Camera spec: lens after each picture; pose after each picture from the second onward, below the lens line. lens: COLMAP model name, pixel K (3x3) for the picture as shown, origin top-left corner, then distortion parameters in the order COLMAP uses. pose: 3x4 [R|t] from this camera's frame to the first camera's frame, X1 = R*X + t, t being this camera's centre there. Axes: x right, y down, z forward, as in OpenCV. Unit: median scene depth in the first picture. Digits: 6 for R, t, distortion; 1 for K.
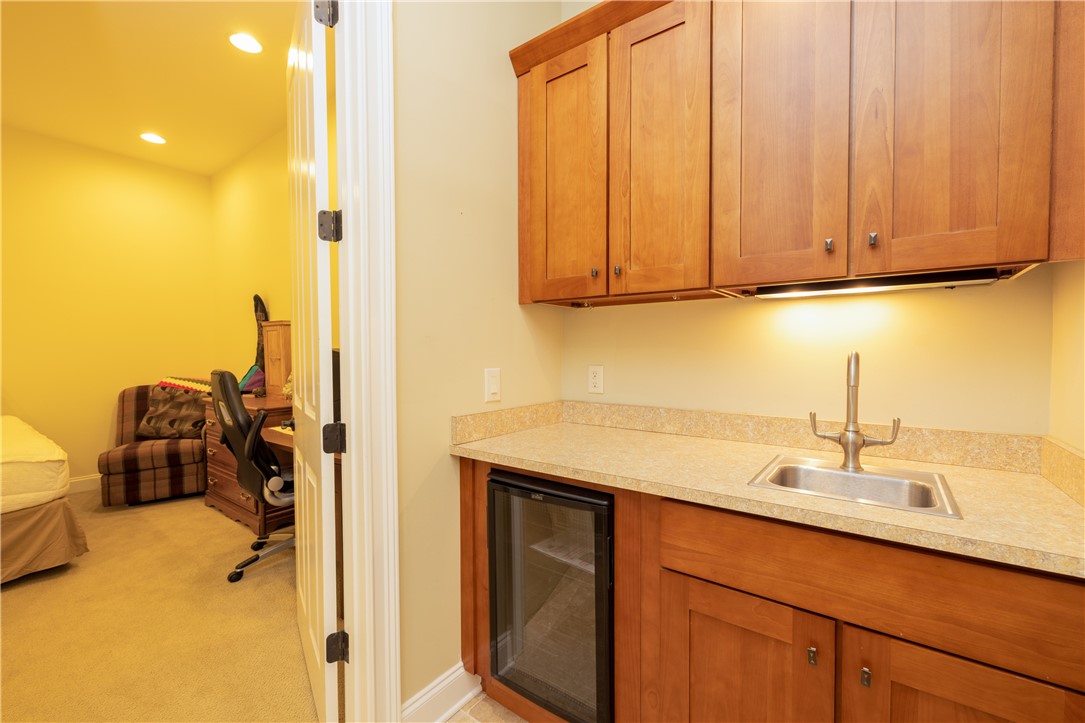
lens RADIAL K [[449.8, 0, 548.3], [0, 449.8, 363.0], [0, 0, 1]] dist [0.000174, -0.000920]
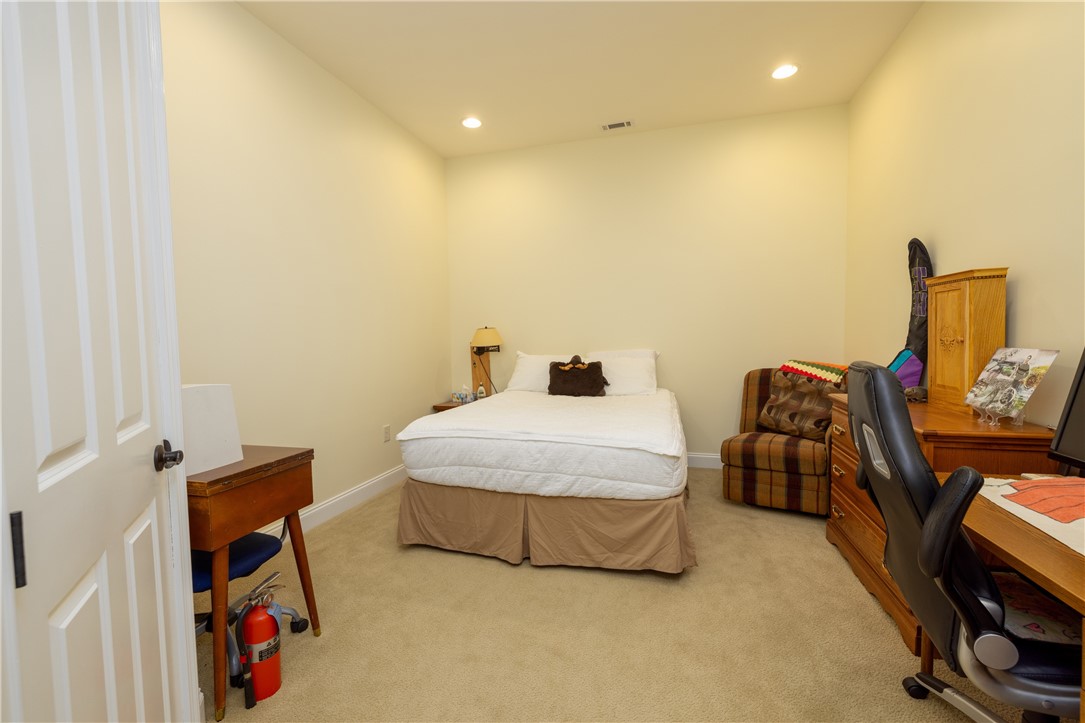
lens RADIAL K [[449.8, 0, 546.3], [0, 449.8, 359.3], [0, 0, 1]] dist [0.000174, -0.000920]
pose [[0.351806, 0.048007, -0.934841, -0.243818], [-0.010455, 0.998823, 0.047358, -0.006435], [0.936015, -0.006887, 0.351893, 0.305749]]
